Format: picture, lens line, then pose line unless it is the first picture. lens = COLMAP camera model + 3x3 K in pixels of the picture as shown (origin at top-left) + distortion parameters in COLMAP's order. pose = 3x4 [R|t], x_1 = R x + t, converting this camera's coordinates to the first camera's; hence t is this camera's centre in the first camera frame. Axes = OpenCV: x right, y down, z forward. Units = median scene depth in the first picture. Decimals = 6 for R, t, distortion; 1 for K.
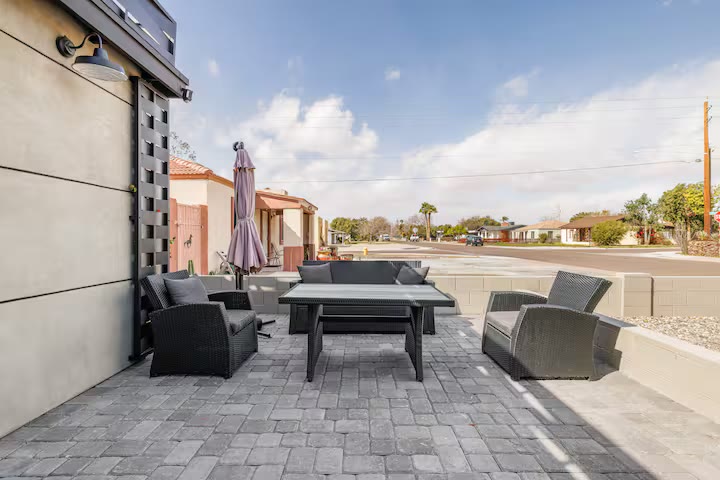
lens RADIAL K [[346.0, 0, 347.0], [0, 346.0, 237.1], [0, 0, 1]] dist [-0.000030, -0.000073]
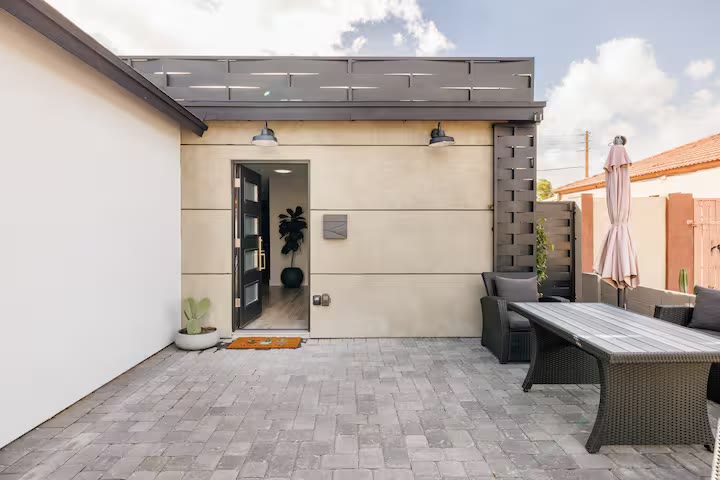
lens RADIAL K [[346.0, 0, 347.0], [0, 346.0, 237.1], [0, 0, 1]] dist [-0.000030, -0.000073]
pose [[0.056990, 0.005685, -0.998359, 0.824546], [0.000402, 0.999984, 0.005717, -0.036362], [0.998375, -0.000727, 0.056987, 0.402755]]
